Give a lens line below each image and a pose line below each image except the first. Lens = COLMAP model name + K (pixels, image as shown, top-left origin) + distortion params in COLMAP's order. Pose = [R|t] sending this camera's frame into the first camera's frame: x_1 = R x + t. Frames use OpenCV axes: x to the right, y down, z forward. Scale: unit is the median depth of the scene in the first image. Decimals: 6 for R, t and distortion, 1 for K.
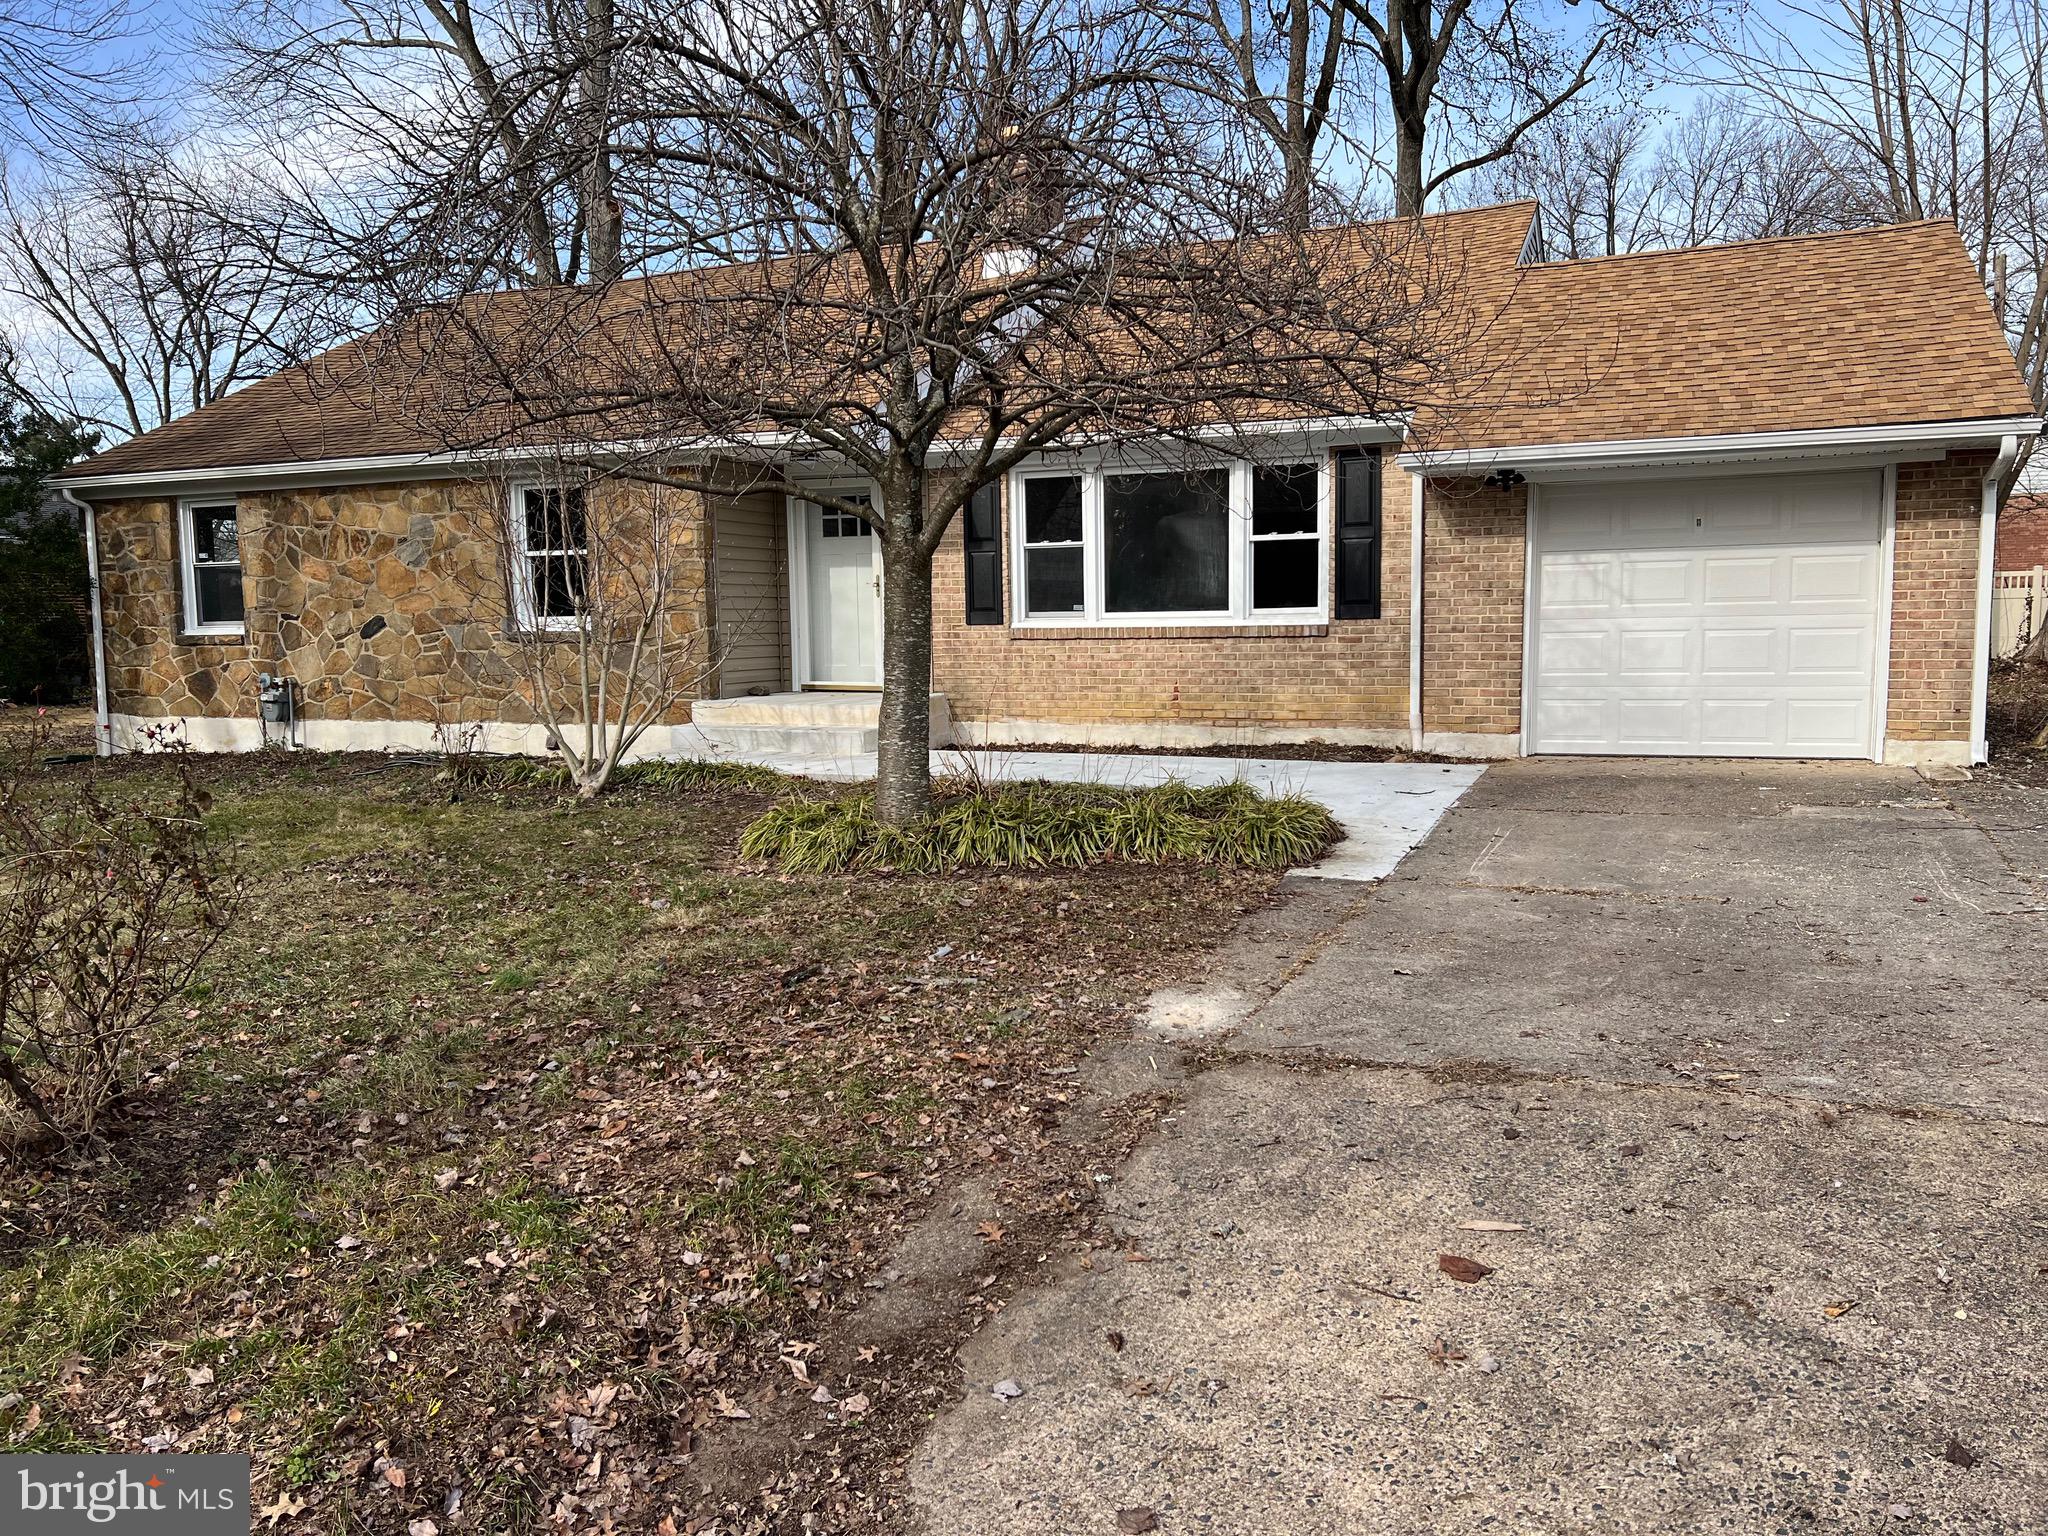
lens RADIAL K [[1537.8, 0, 1029.9], [0, 1537.8, 765.3], [0, 0, 1]] dist [0.054600, -0.063678]
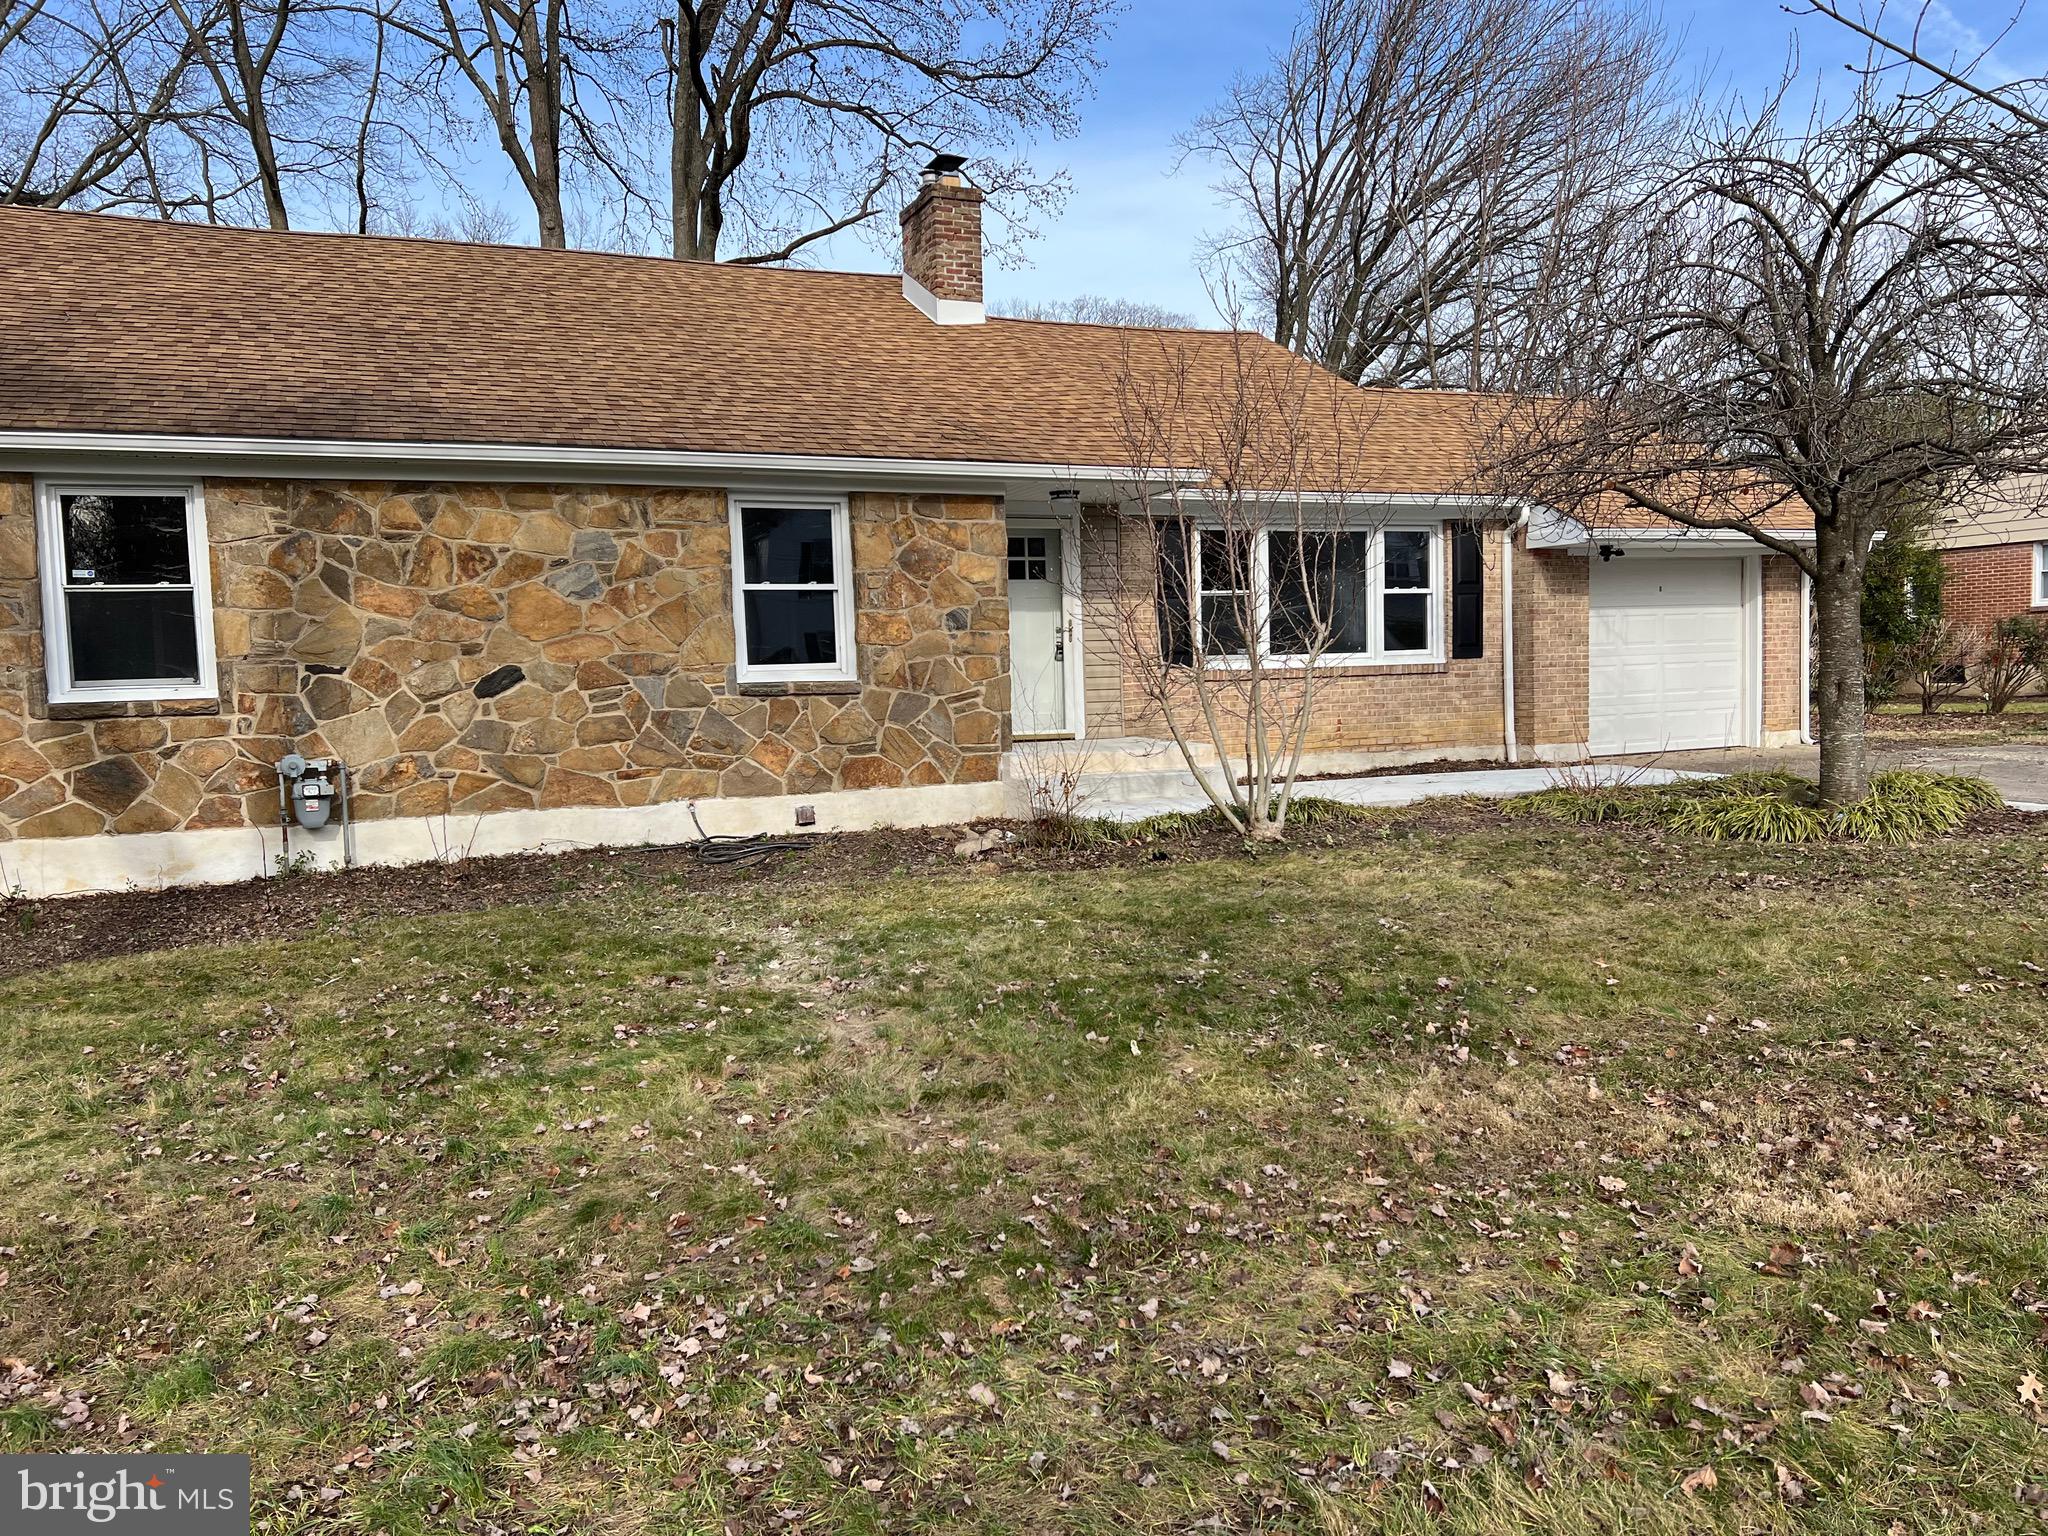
lens RADIAL K [[1537.8, 0, 1029.9], [0, 1537.8, 765.3], [0, 0, 1]] dist [0.054600, -0.063678]
pose [[0.688856, -0.051906, 0.723038, -0.796892], [0.086230, 0.996219, -0.010636, -0.022443], [-0.719751, 0.069674, 0.690727, 0.342396]]
